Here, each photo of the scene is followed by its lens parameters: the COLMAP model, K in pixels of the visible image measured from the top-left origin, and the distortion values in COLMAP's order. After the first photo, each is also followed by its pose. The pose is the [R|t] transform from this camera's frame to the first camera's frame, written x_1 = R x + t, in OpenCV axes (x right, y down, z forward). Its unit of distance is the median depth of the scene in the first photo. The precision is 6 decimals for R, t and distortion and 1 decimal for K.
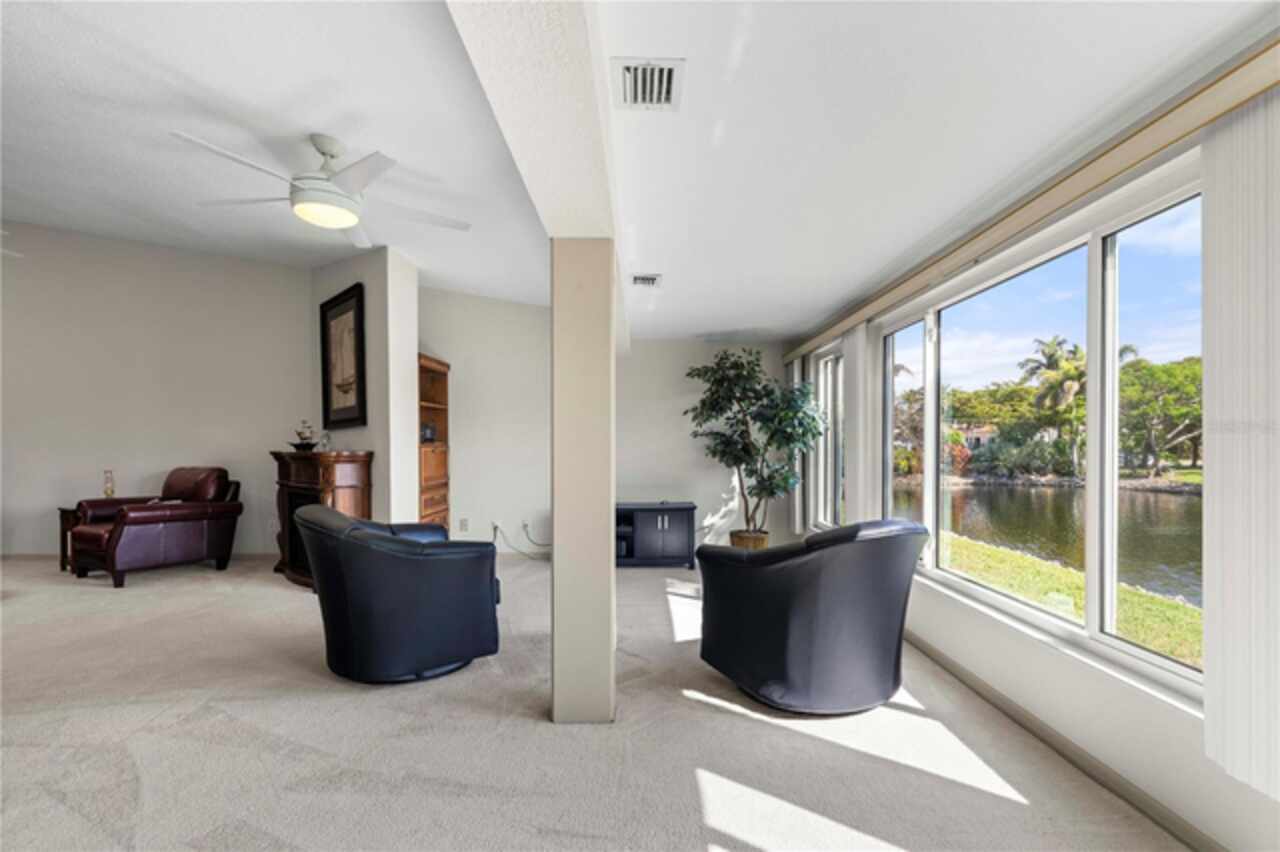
lens RADIAL K [[575.1, 0, 622.6], [0, 575.1, 448.8], [0, 0, 1]] dist [-0.004868, -0.000614]
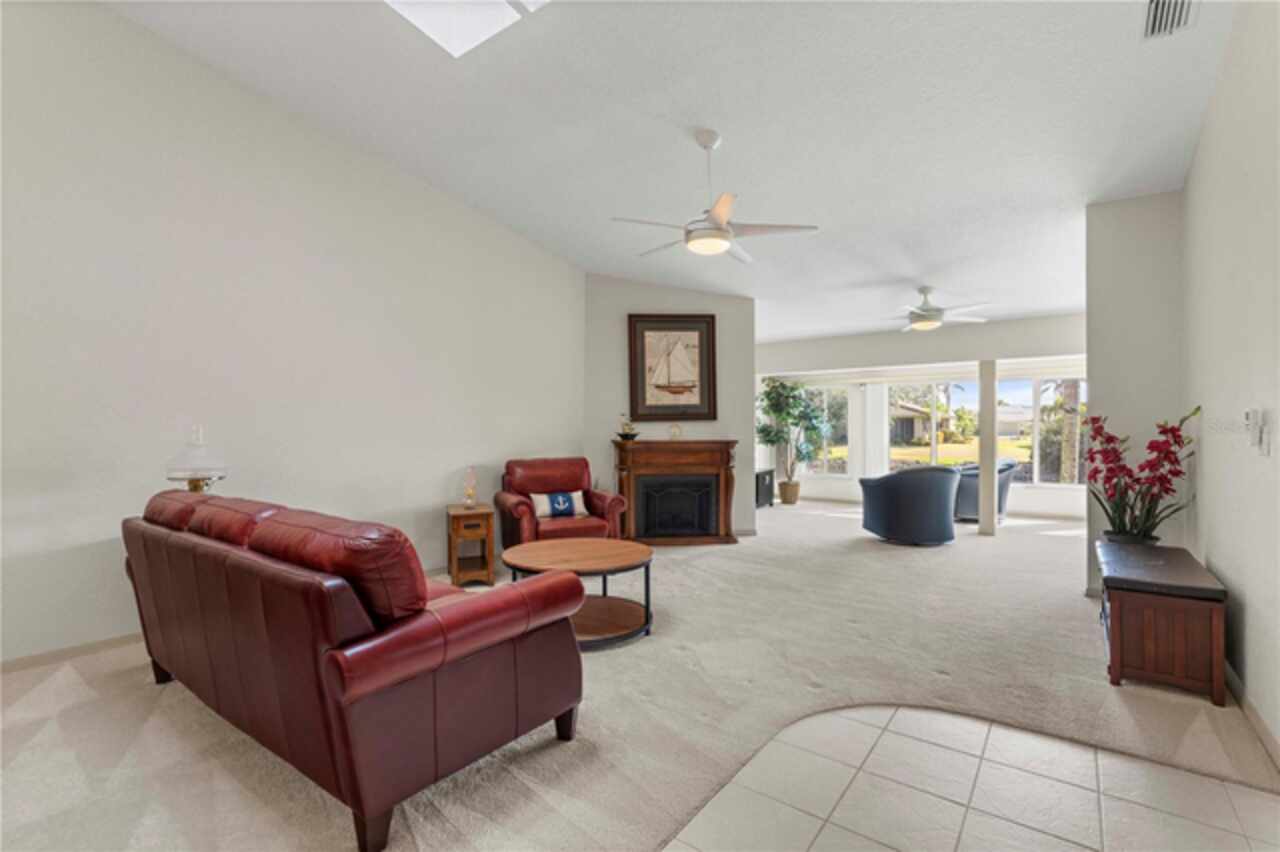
lens RADIAL K [[575.1, 0, 640.4], [0, 575.1, 424.1], [0, 0, 1]] dist [-0.004868, -0.000614]
pose [[0.607020, 0.006885, 0.794657, -1.483022], [0.004442, 0.999917, -0.012056, -0.014377], [-0.794674, 0.010848, 0.606939, 0.286820]]
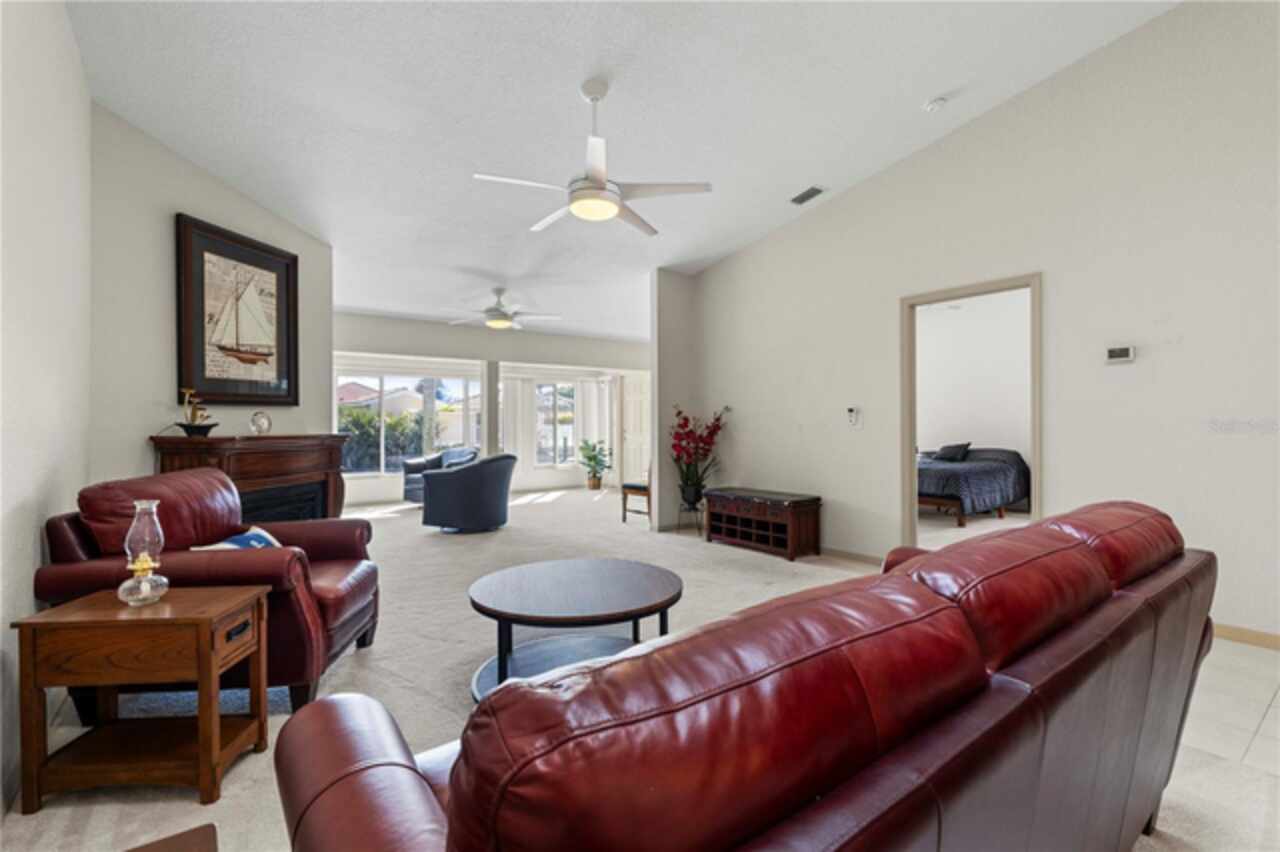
lens RADIAL K [[575.1, 0, 635.8], [0, 575.1, 430.1], [0, 0, 1]] dist [-0.004868, -0.000614]
pose [[-0.590171, -0.008815, 0.807230, -1.409129], [0.003353, 0.999905, 0.013370, -0.010384], [-0.807271, 0.010598, -0.590086, 1.002366]]
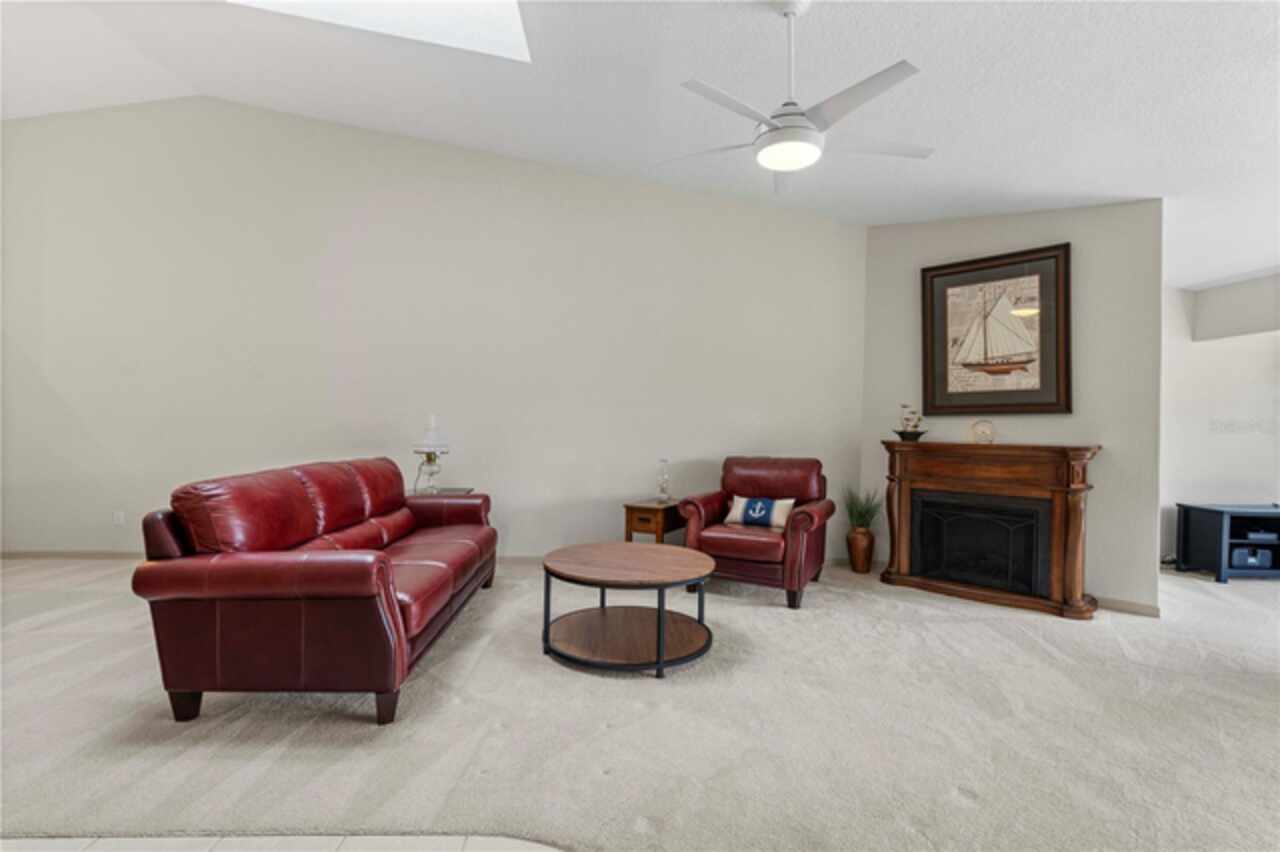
lens RADIAL K [[588.1, 0, 638.0], [0, 588.1, 423.9], [0, 0, 1]] dist [-0.007363, 0.000076]
pose [[0.999420, 0.017879, 0.029000, -1.000087], [-0.017626, 0.999805, -0.008959, -0.005942], [-0.029154, 0.008443, 0.999539, 0.150676]]
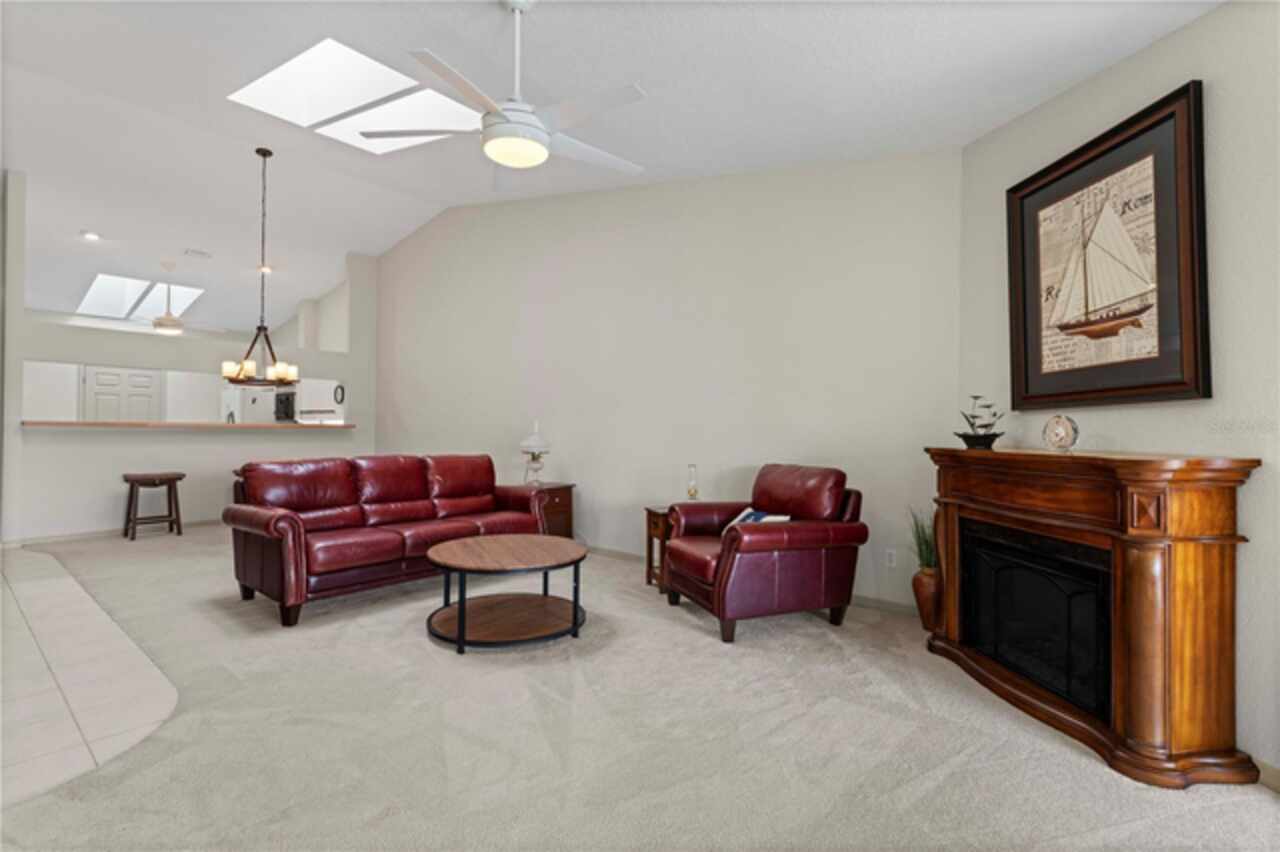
lens RADIAL K [[585.1, 0, 640.5], [0, 585.1, 424.7], [0, 0, 1]] dist [-0.005527, -0.000637]
pose [[0.768321, 0.004643, -0.640047, -0.450432], [-0.013958, 0.999857, -0.009503, -0.009057], [0.639912, 0.016235, 0.768277, 0.341525]]
